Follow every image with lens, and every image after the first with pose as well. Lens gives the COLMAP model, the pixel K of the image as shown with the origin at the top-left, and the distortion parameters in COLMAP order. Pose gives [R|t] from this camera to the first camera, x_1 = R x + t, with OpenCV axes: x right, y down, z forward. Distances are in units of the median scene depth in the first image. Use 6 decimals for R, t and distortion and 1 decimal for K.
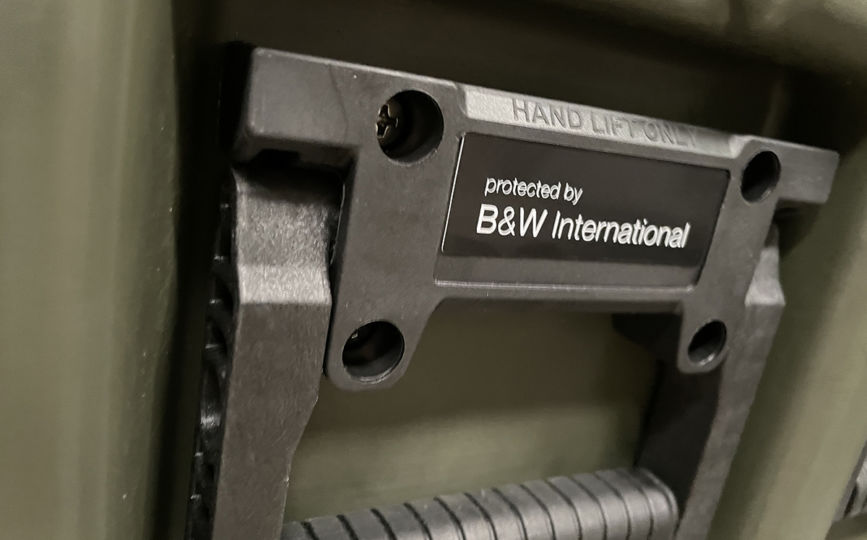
lens RADIAL K [[648.7, 0, 439.8], [0, 648.7, 272.3], [0, 0, 1]] dist [0.078126, -0.130420]
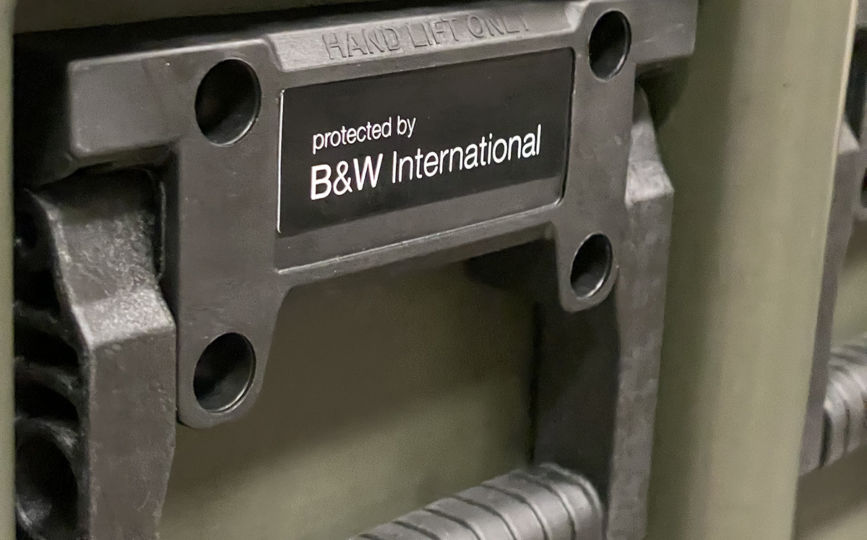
lens RADIAL K [[1706.7, 0, 431.2], [0, 1706.7, 271.4], [0, 0, 1]] dist [-0.015373, 0.218522]
pose [[0.928499, -0.228634, 0.292602, -0.438811], [0.211463, 0.973281, 0.089479, -0.131403], [-0.305242, -0.021207, 0.952039, -1.054641]]
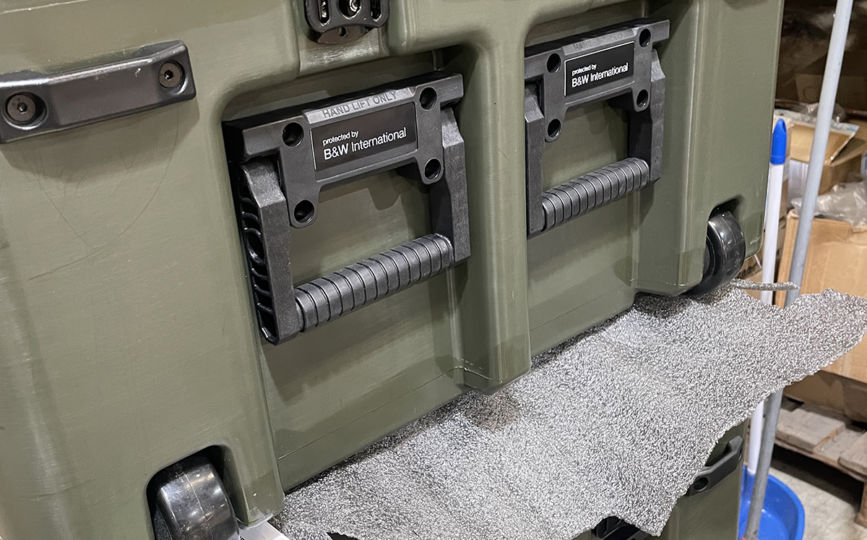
lens RADIAL K [[842.0, 0, 433.6], [0, 842.0, 265.9], [0, 0, 1]] dist [0.133685, -0.307608]
pose [[0.940150, -0.319636, 0.118112, -0.078332], [0.296029, 0.937778, 0.181489, -0.151483], [-0.168774, -0.135662, 0.976274, -2.606769]]
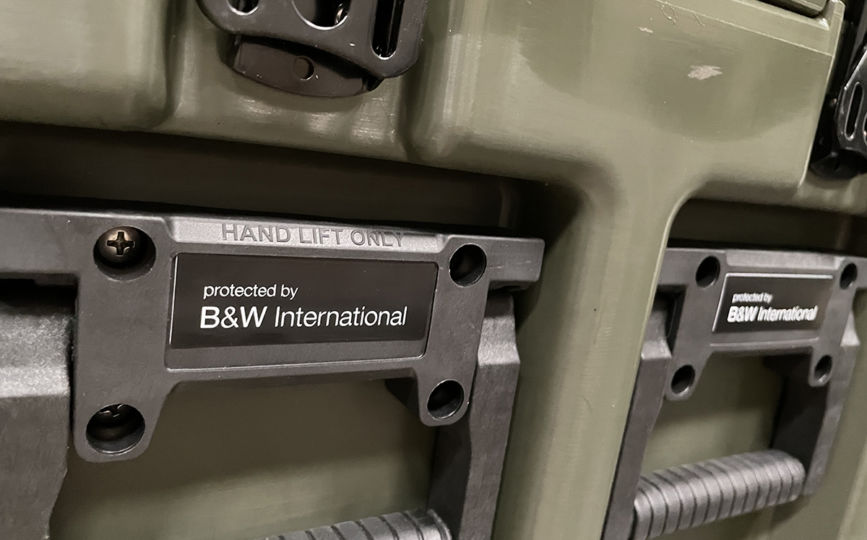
lens RADIAL K [[648.7, 0, 439.8], [0, 648.7, 272.3], [0, 0, 1]] dist [0.078126, -0.130420]
pose [[0.998058, -0.042032, 0.045982, 0.451980], [0.044981, 0.996866, -0.065083, -0.064588], [-0.043102, 0.067025, 0.996820, -0.278179]]
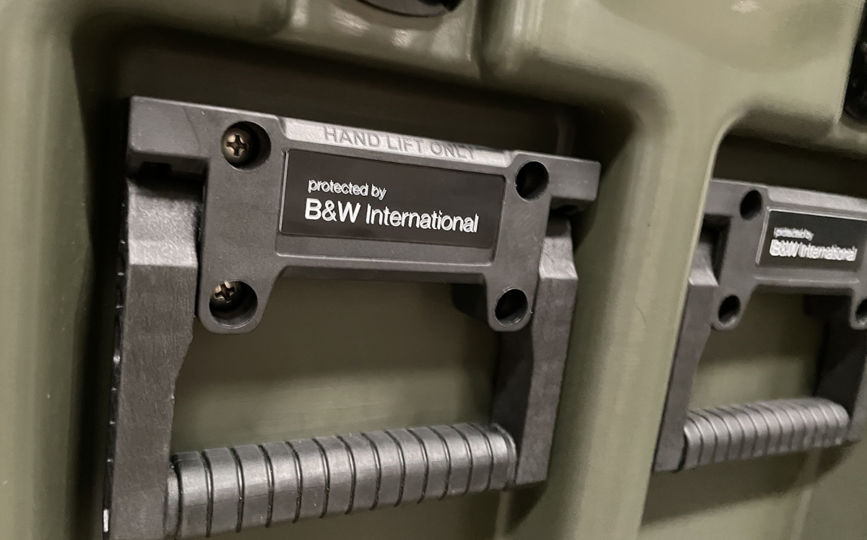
lens RADIAL K [[648.7, 0, 439.8], [0, 648.7, 272.3], [0, 0, 1]] dist [0.078126, -0.130420]
pose [[0.998791, -0.048726, 0.006578, 0.330607], [0.049150, 0.993018, -0.107235, 0.220757], [-0.001307, 0.107429, 0.994212, -0.412624]]
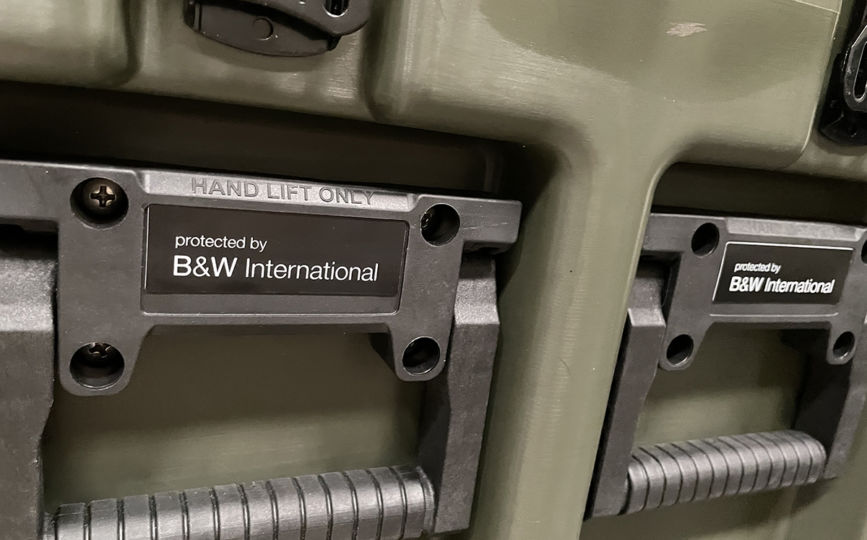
lens RADIAL K [[648.7, 0, 439.8], [0, 648.7, 272.3], [0, 0, 1]] dist [0.078126, -0.130420]
pose [[0.997673, -0.028932, -0.061743, 0.674638], [0.025735, 0.998317, -0.051969, 0.015866], [0.063143, 0.050259, 0.996738, -0.311318]]
